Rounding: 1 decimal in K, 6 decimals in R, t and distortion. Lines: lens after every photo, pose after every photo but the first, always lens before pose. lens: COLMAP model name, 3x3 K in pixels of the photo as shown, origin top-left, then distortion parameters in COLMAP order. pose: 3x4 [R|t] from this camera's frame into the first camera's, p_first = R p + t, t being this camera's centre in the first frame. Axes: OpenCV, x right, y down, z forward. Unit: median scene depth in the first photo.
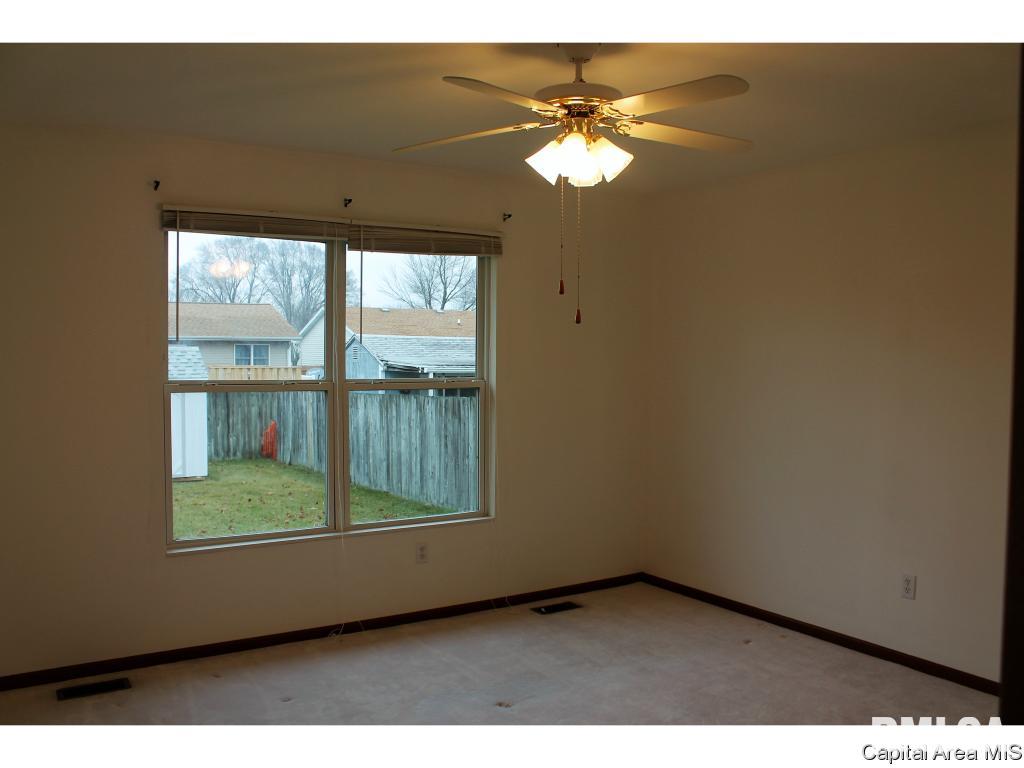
lens RADIAL K [[863.7, 0, 507.6], [0, 863.7, 385.7], [0, 0, 1]] dist [-0.155118, 0.126601]
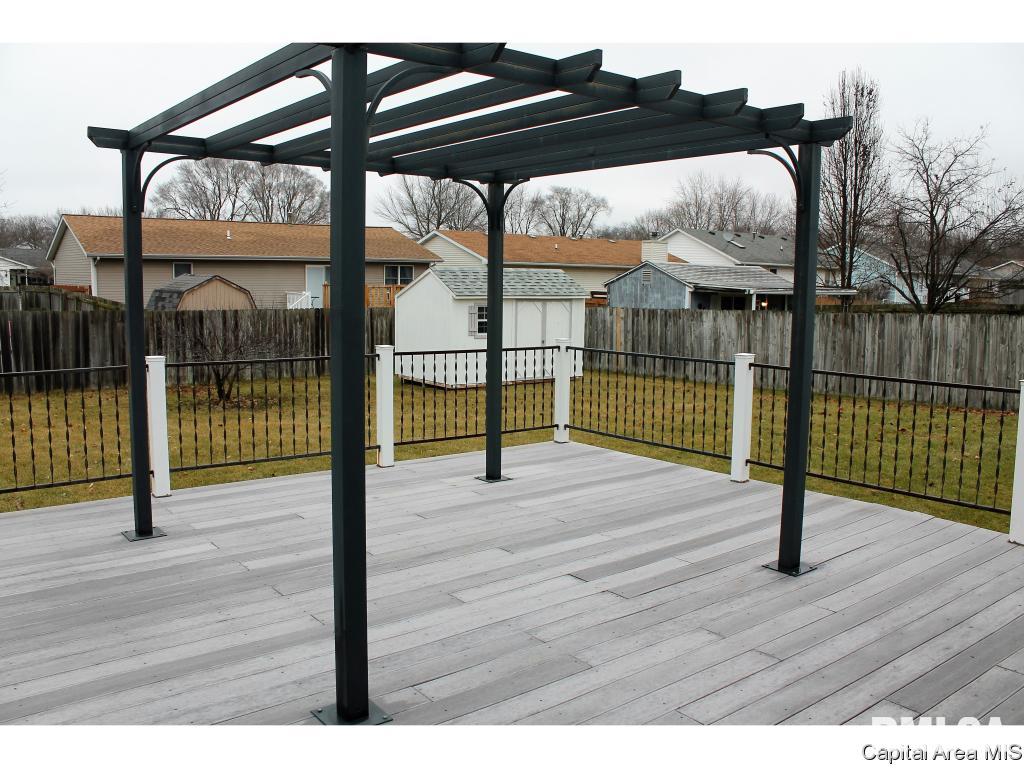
lens RADIAL K [[863.7, 0, 494.3], [0, 863.7, 383.1], [0, 0, 1]] dist [-0.155118, 0.126601]
pose [[0.995730, -0.001187, 0.092305, -0.504712], [-0.006878, 0.996184, 0.087006, 0.008138], [-0.092056, -0.087269, 0.991922, -0.190649]]
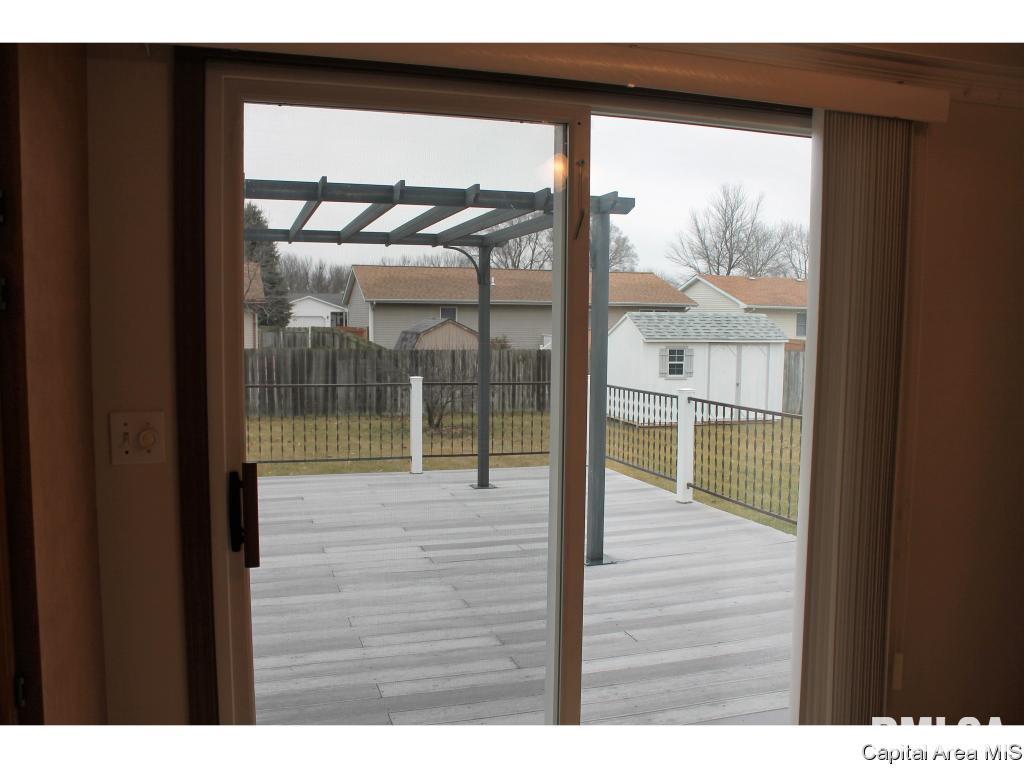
lens RADIAL K [[863.7, 0, 505.3], [0, 863.7, 385.7], [0, 0, 1]] dist [-0.155118, 0.126601]
pose [[0.967833, 0.025123, -0.250337, -0.367425], [-0.014598, 0.998933, 0.043811, 0.008046], [0.251171, -0.038747, 0.967167, -0.251024]]
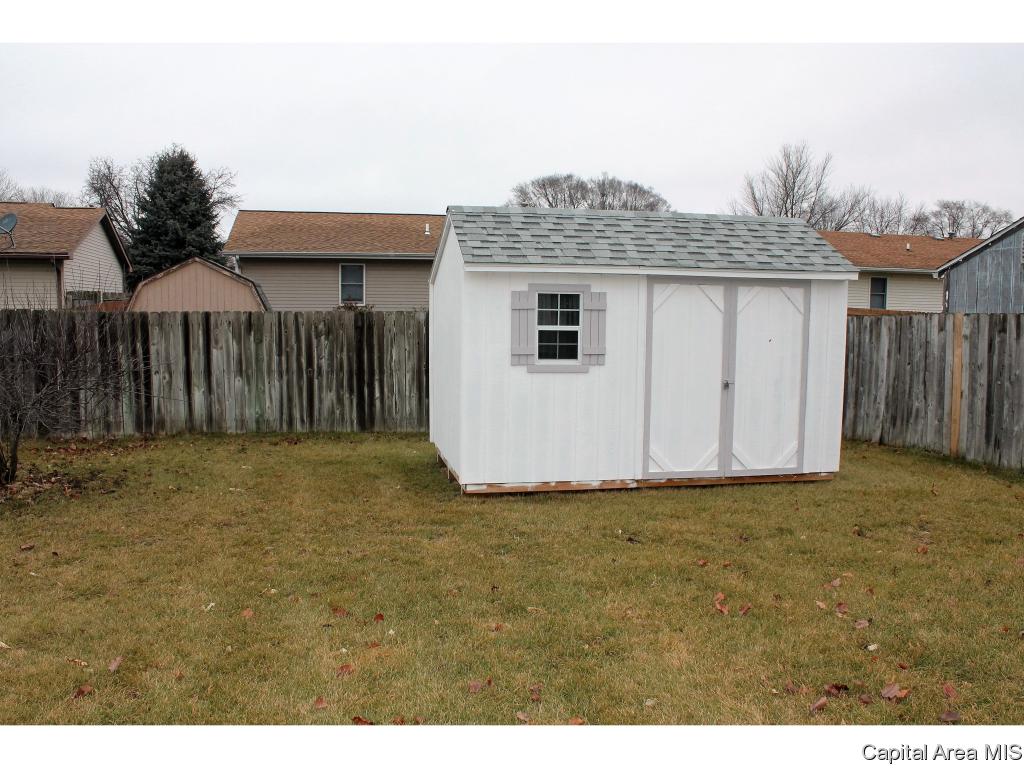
lens RADIAL K [[863.7, 0, 511.2], [0, 863.7, 383.0], [0, 0, 1]] dist [-0.155118, 0.126601]
pose [[0.948114, 0.033592, -0.316150, -0.322752], [-0.017529, 0.998413, 0.053517, 0.026551], [0.317446, -0.045198, 0.947199, 0.398385]]
